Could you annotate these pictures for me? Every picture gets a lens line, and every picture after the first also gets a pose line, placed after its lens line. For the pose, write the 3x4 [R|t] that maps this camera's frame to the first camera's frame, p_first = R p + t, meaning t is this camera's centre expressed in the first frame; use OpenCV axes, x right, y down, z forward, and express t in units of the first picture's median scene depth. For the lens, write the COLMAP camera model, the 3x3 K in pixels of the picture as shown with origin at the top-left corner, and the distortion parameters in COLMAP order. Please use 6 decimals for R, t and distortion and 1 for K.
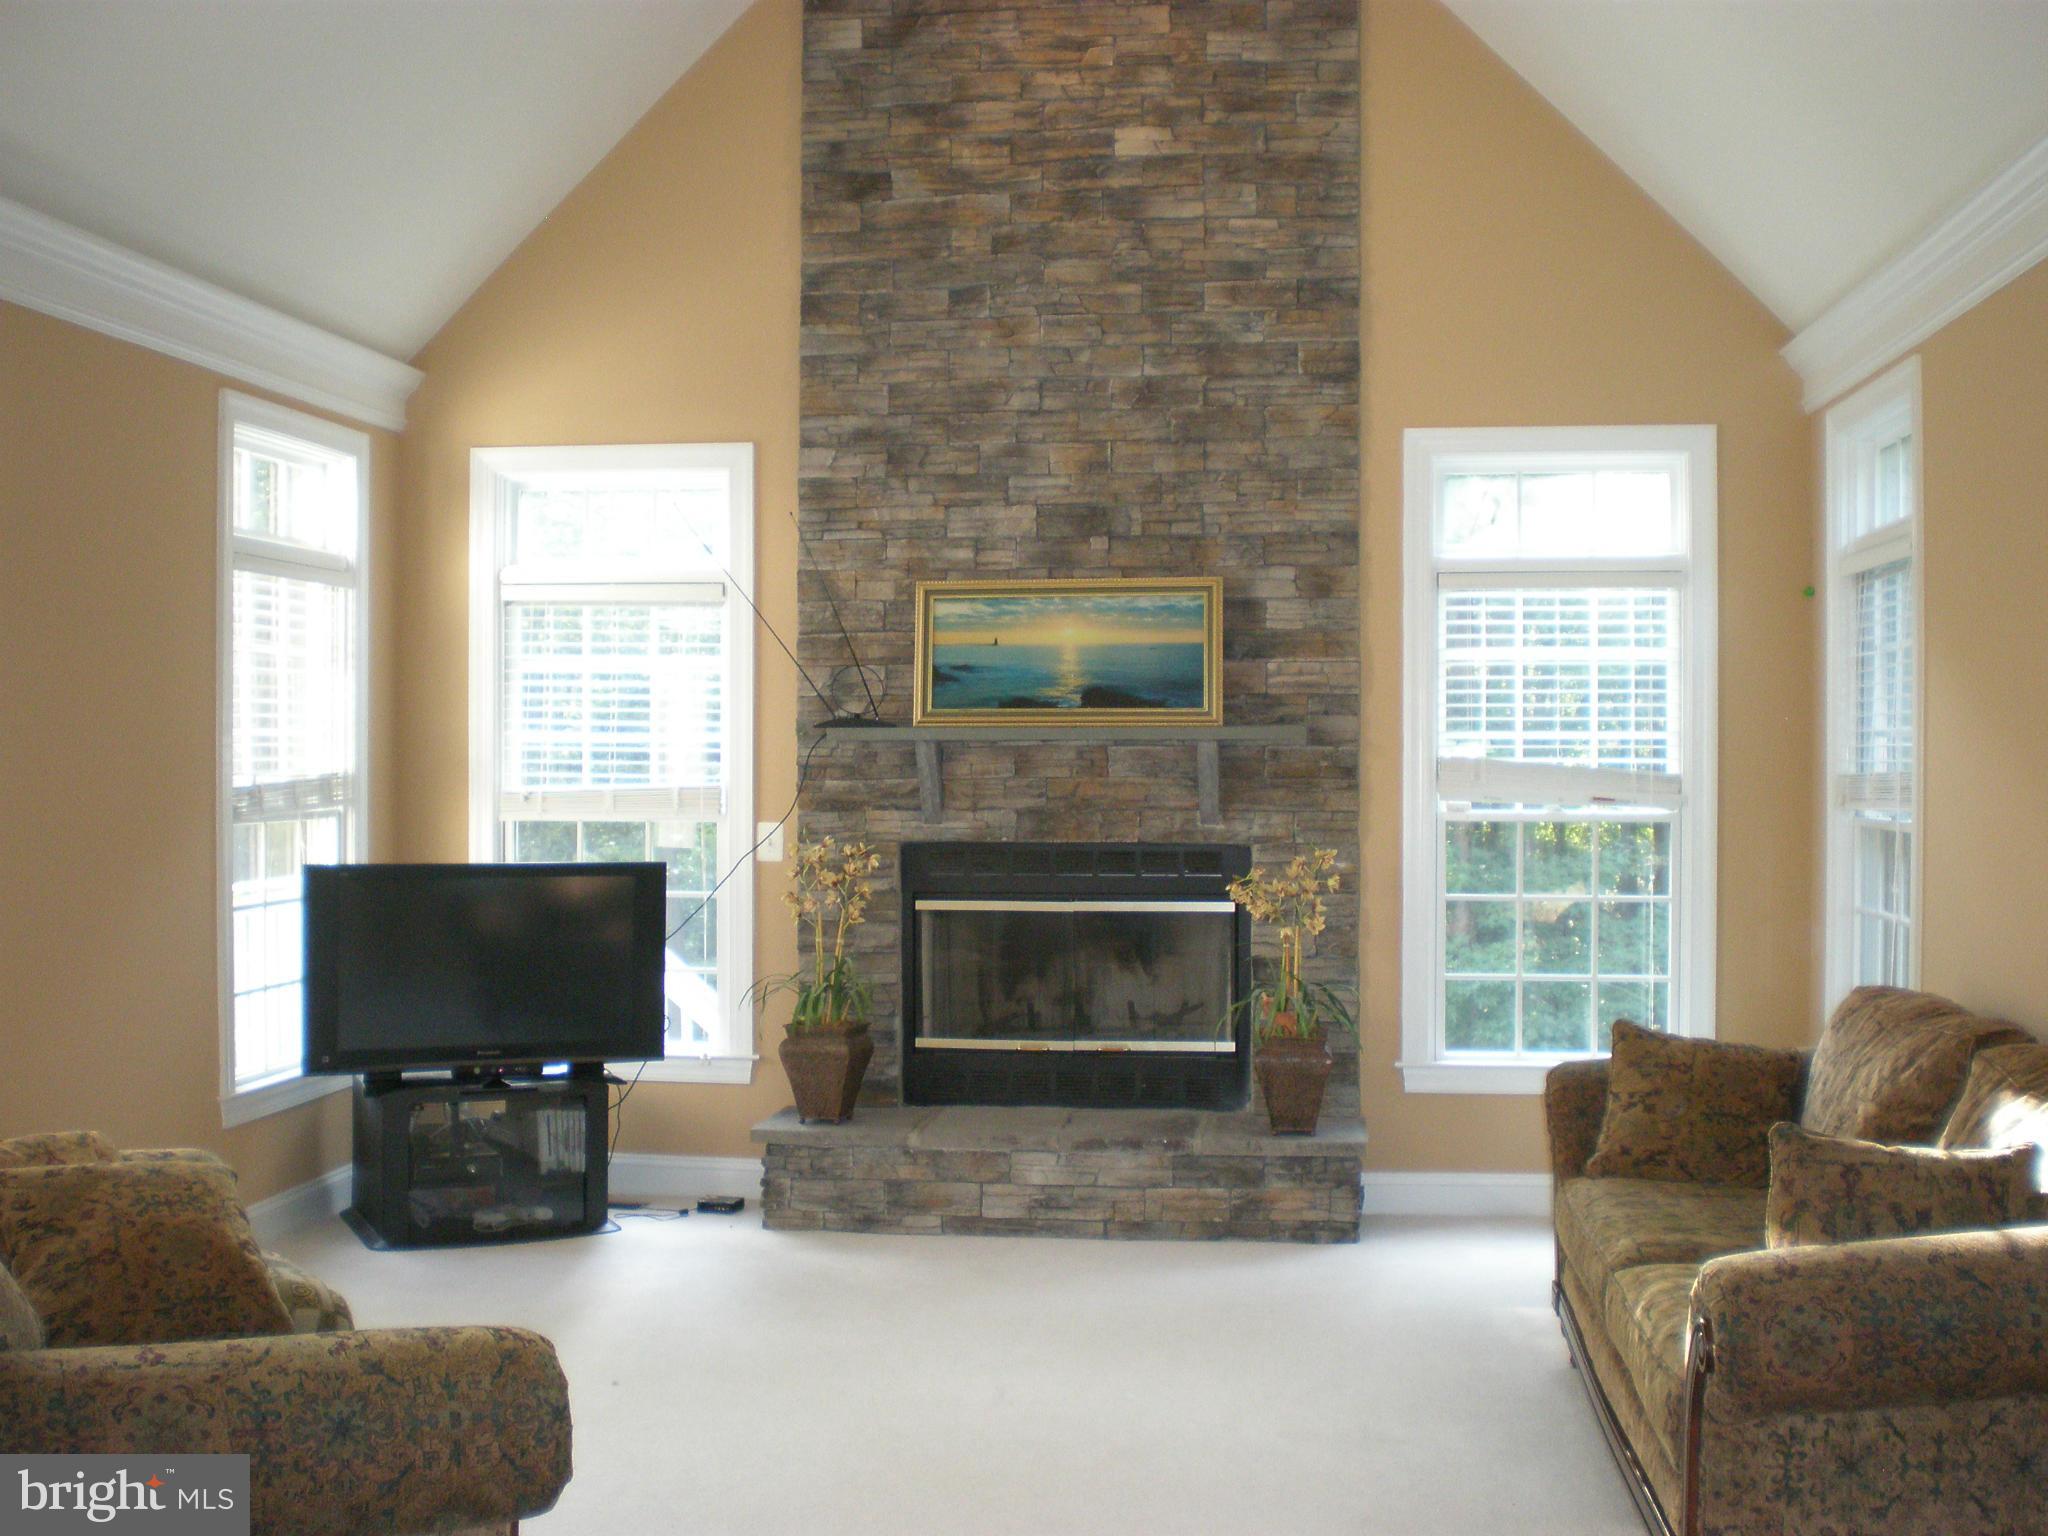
lens RADIAL K [[2272.6, 0, 1027.0], [0, 2272.6, 793.0], [0, 0, 1]] dist [-0.057773, -0.233302]
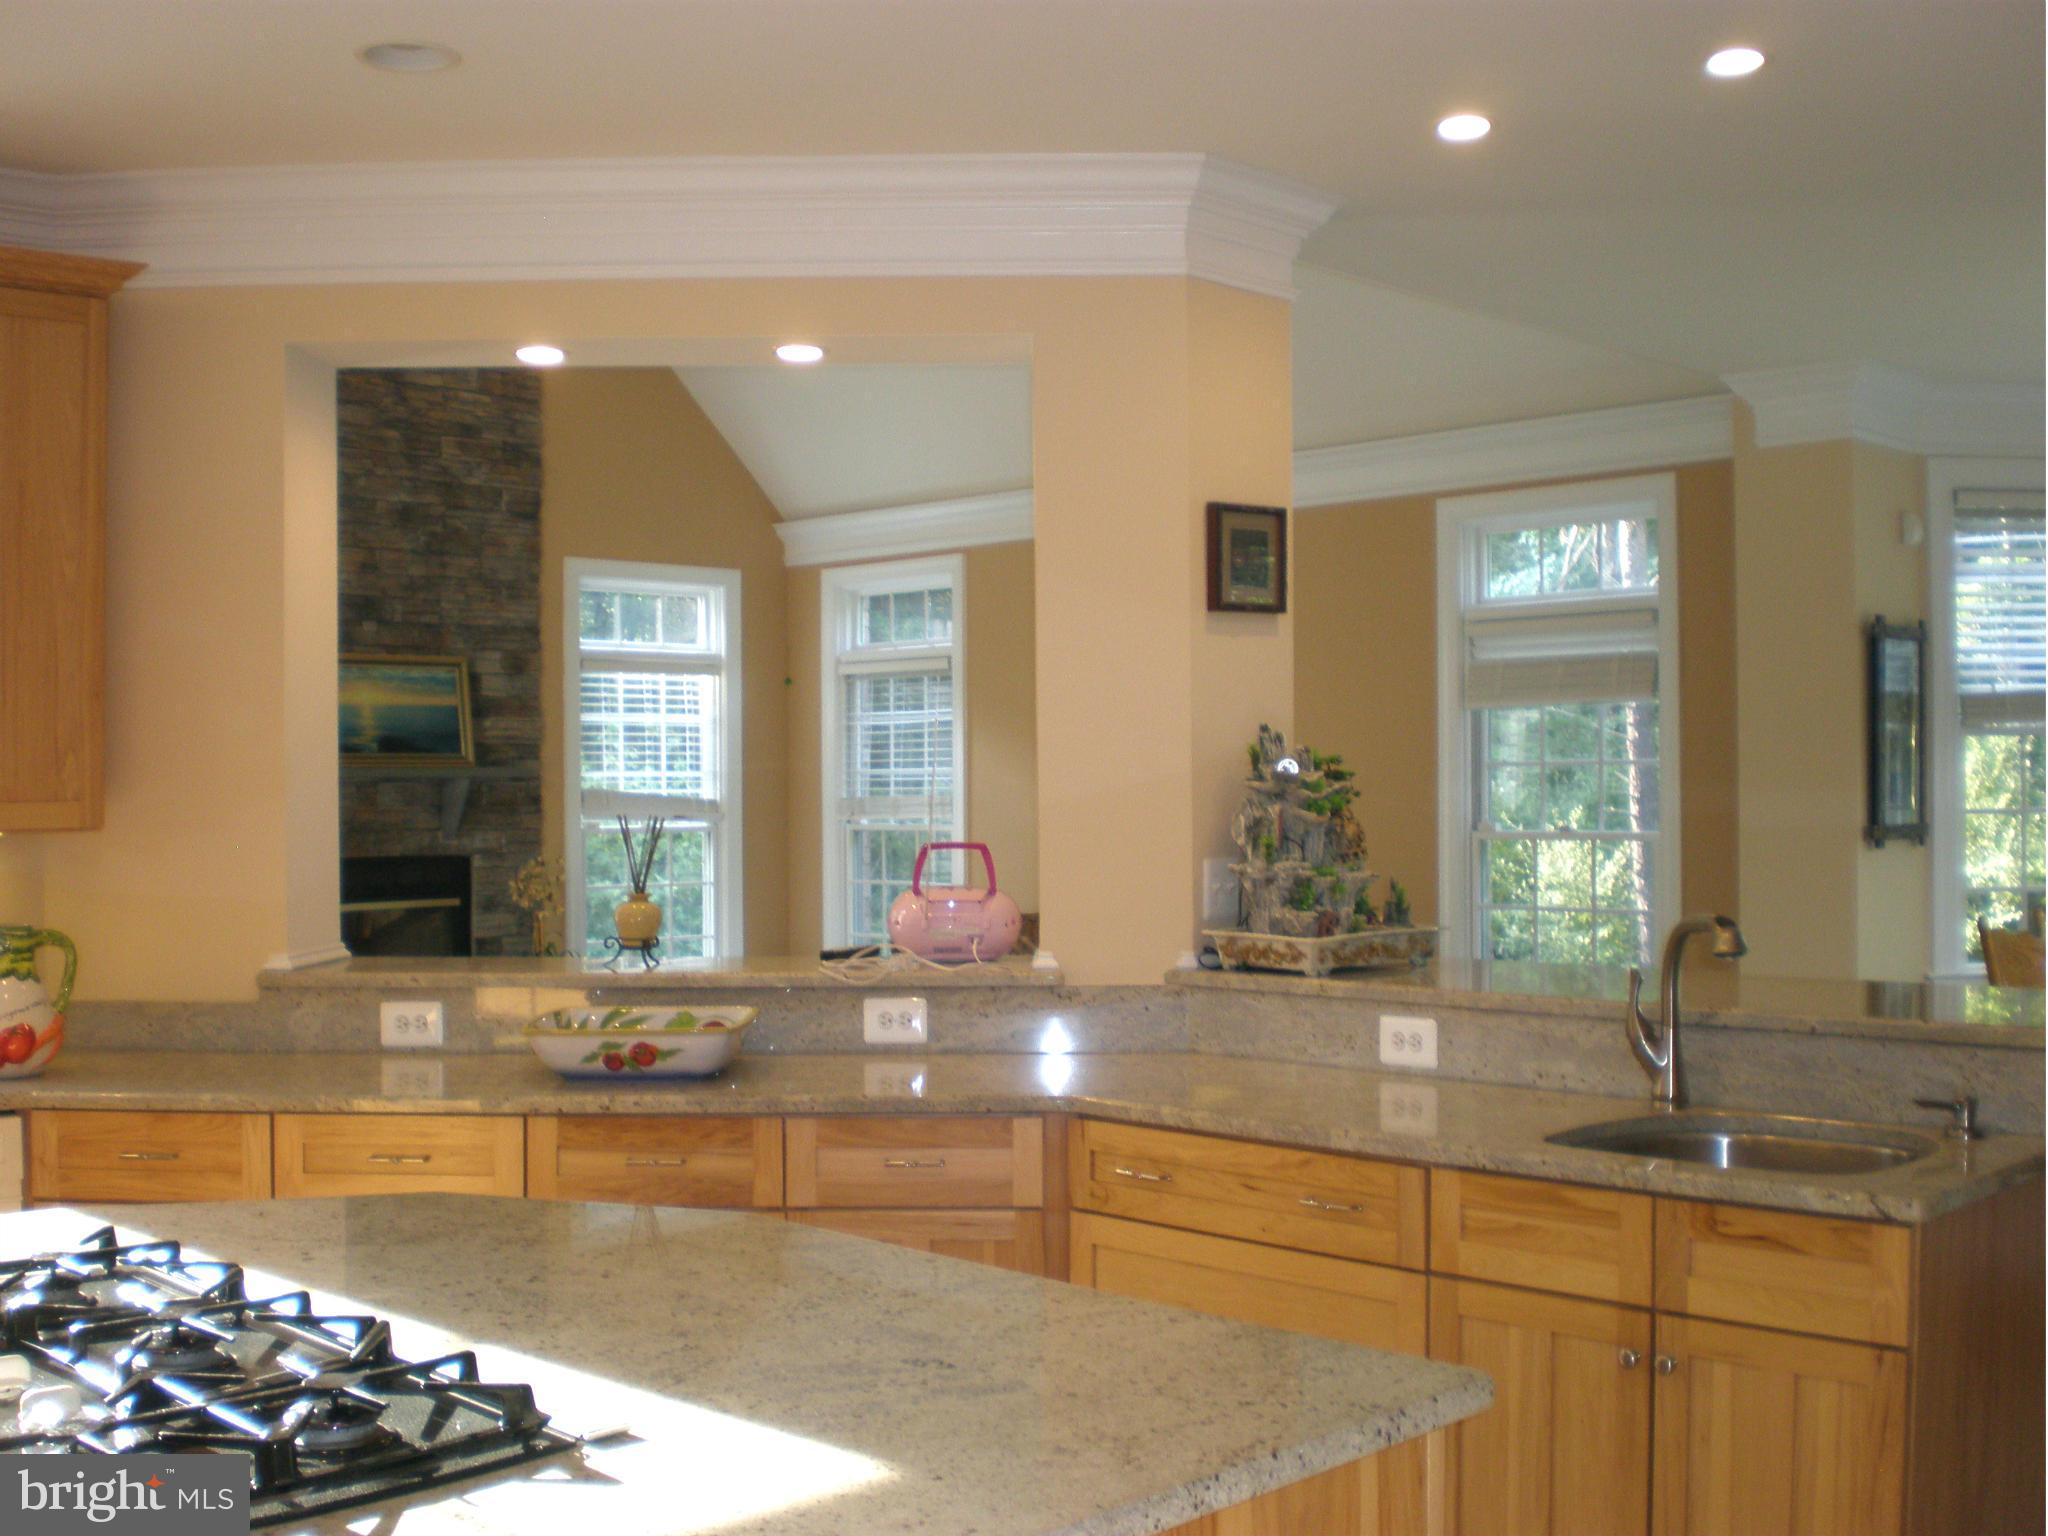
lens RADIAL K [[2272.6, 0, 1027.0], [0, 2272.6, 793.0], [0, 0, 1]] dist [-0.057773, -0.233302]
pose [[0.603744, -0.006270, 0.797153, -0.780008], [0.020077, 0.999771, -0.007342, 0.002371], [-0.796925, 0.020437, 0.603732, -0.077245]]
